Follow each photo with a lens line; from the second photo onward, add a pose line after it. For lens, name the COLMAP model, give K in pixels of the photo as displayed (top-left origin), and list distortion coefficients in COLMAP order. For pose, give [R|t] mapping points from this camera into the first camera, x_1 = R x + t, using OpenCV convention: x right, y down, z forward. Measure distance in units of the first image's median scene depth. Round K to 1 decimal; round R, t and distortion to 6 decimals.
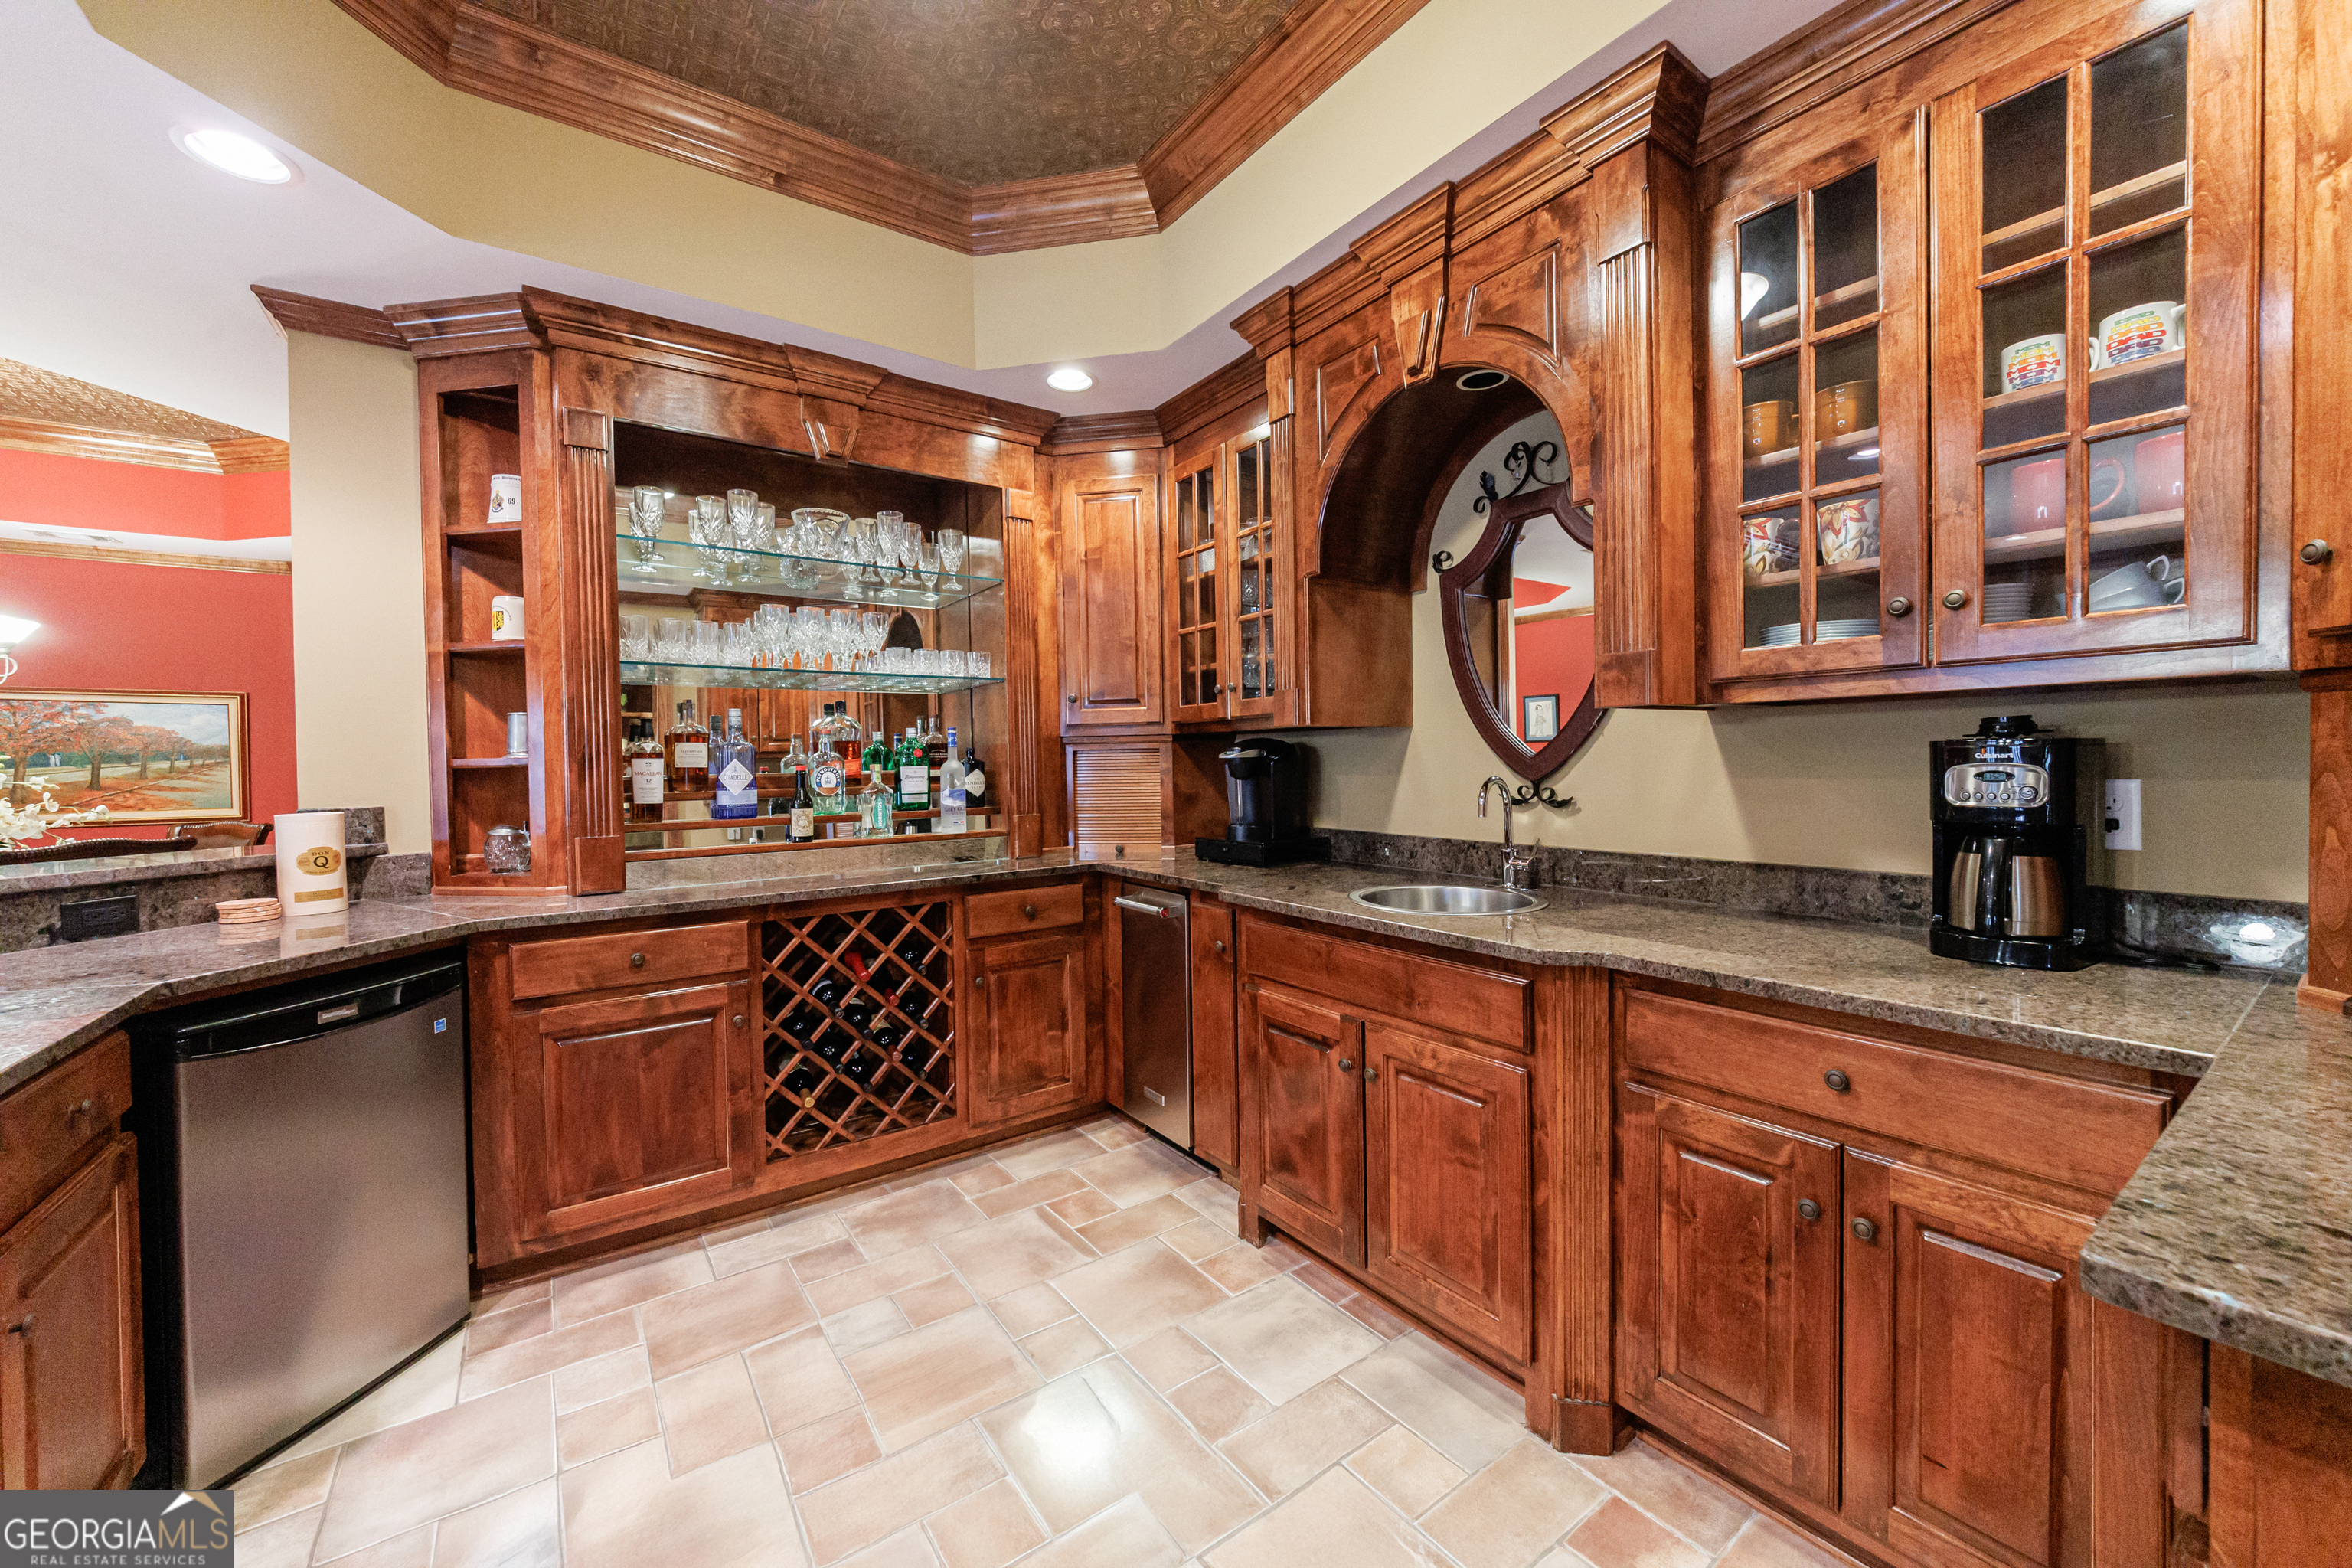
lens RADIAL K [[898.7, 0, 1183.1], [0, 898.7, 781.6], [0, 0, 1]] dist [0.001558, 0.000120]
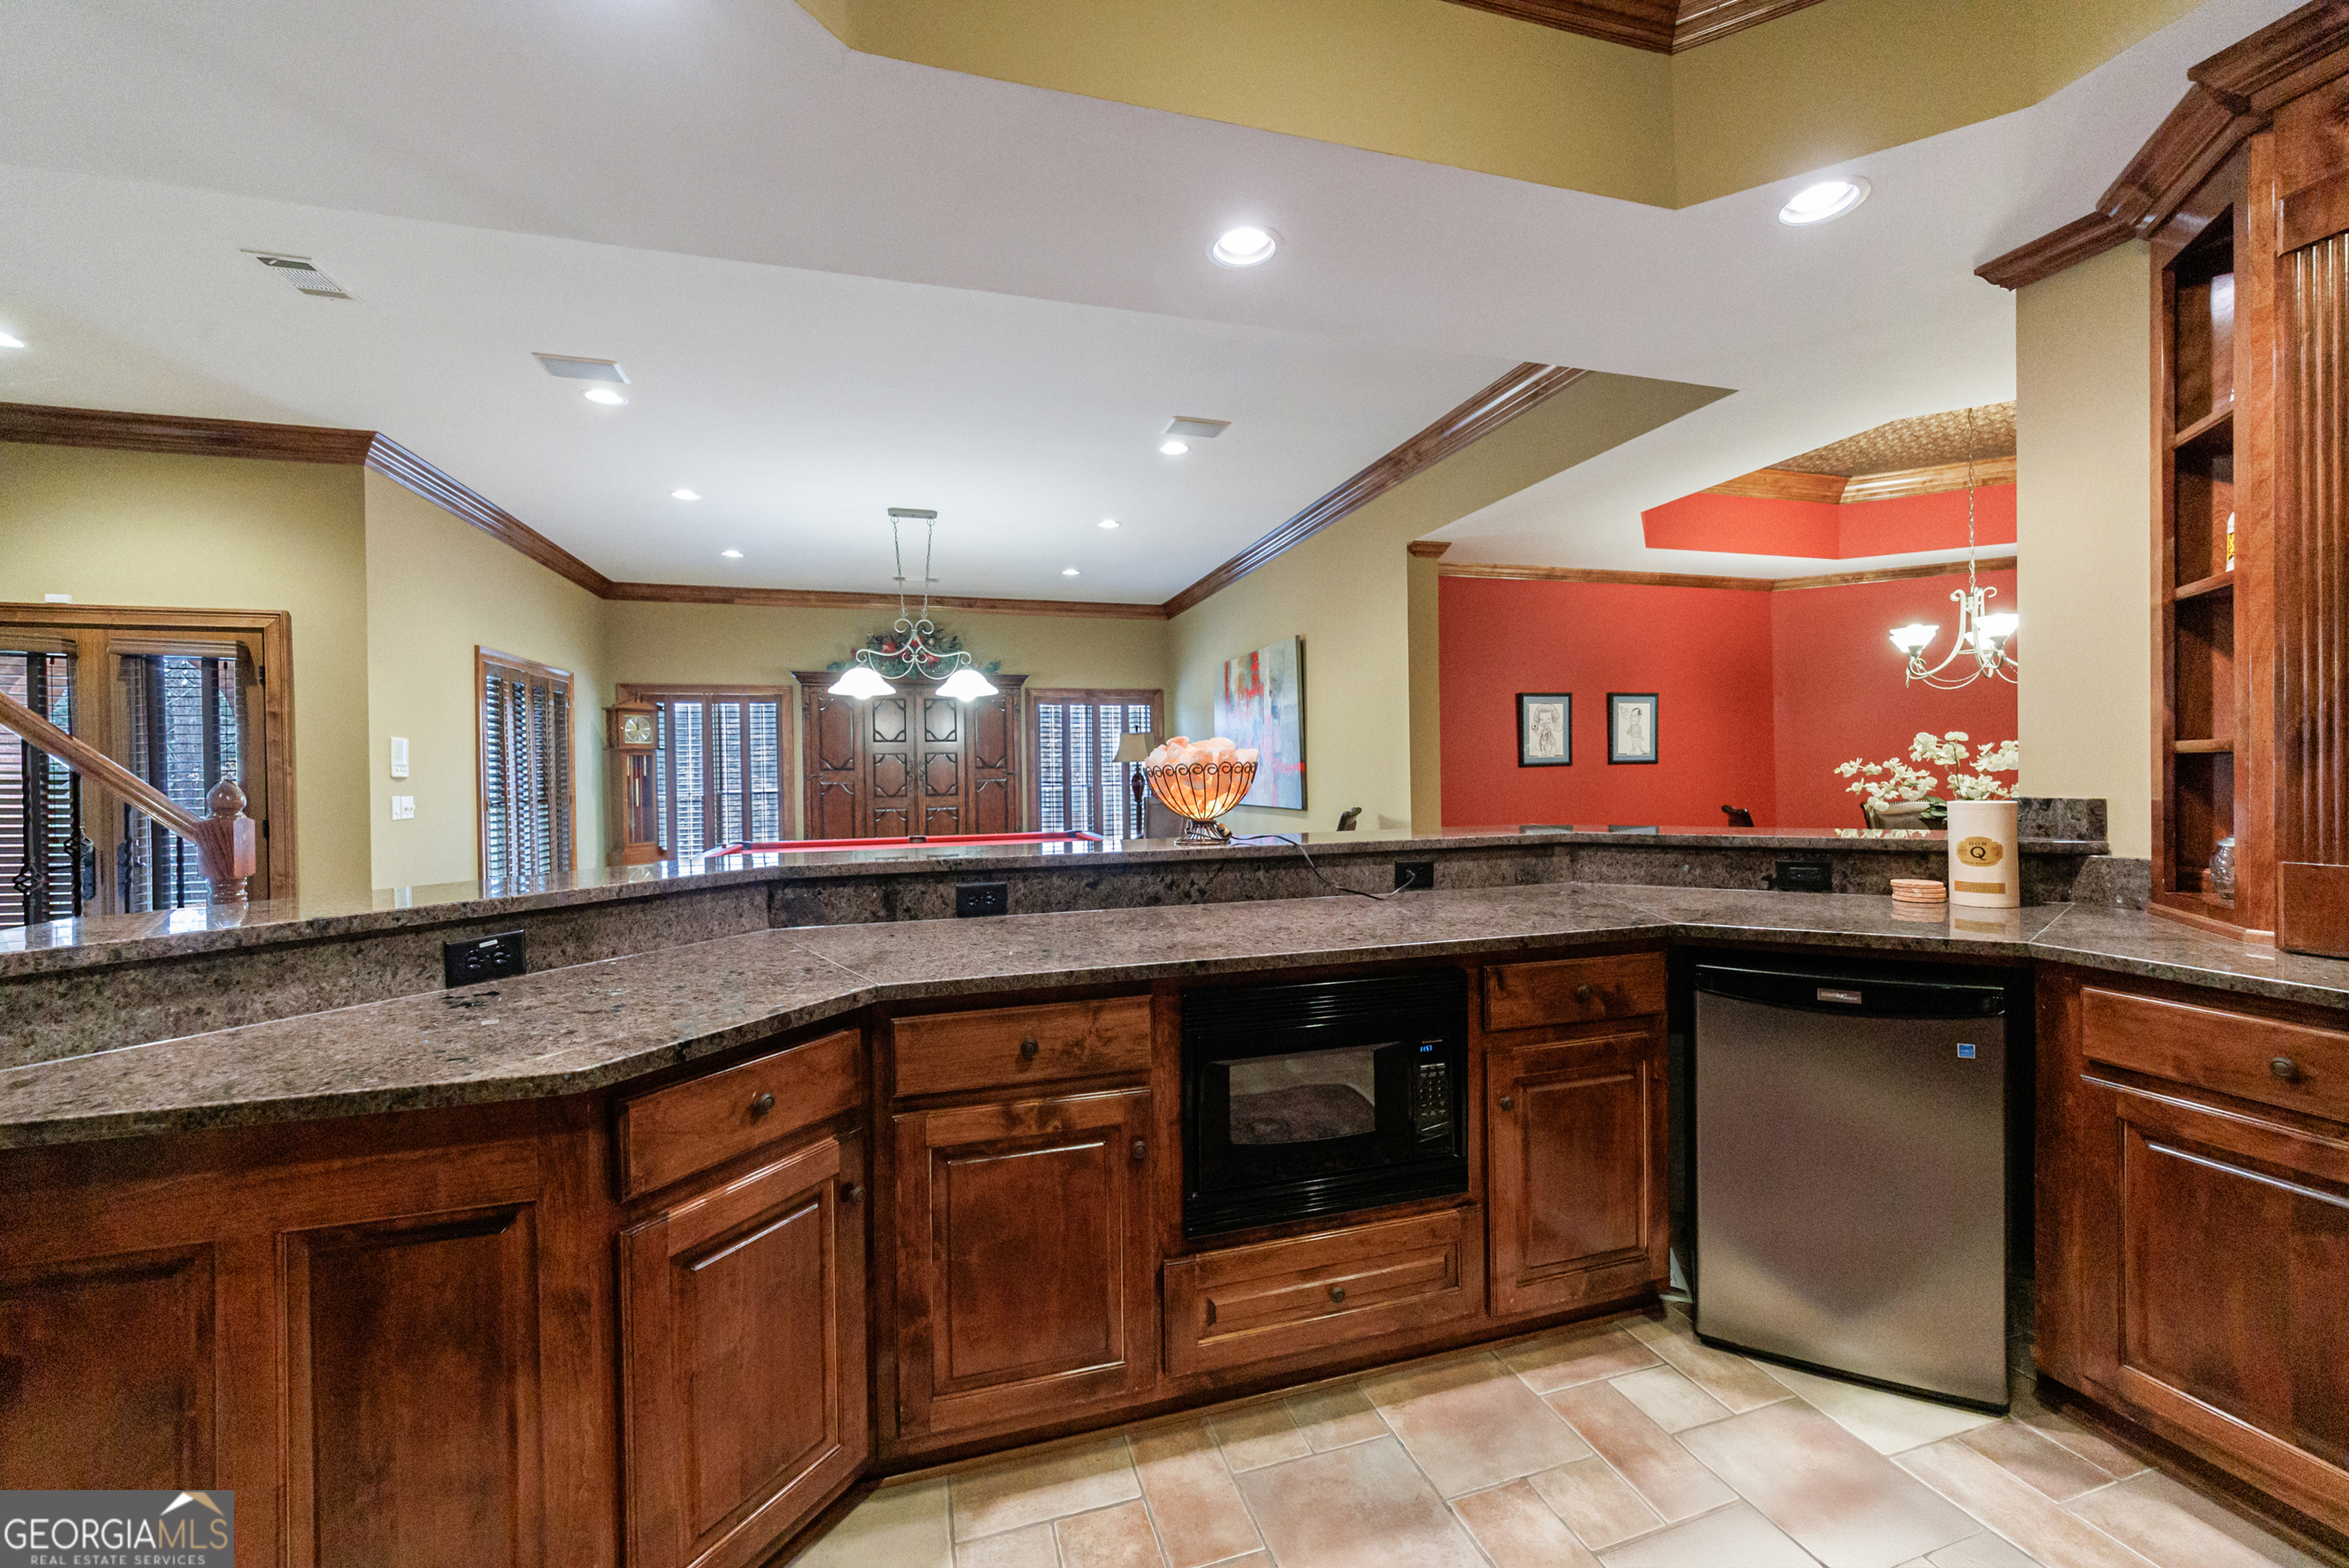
lens RADIAL K [[897.5, 0, 1169.4], [0, 897.5, 780.4], [0, 0, 1]] dist [0.001558, 0.000120]
pose [[-0.339010, 0.029561, -0.940318, 0.227146], [-0.001257, 0.999491, 0.031875, -0.016691], [0.940782, 0.011987, -0.338800, 0.510304]]
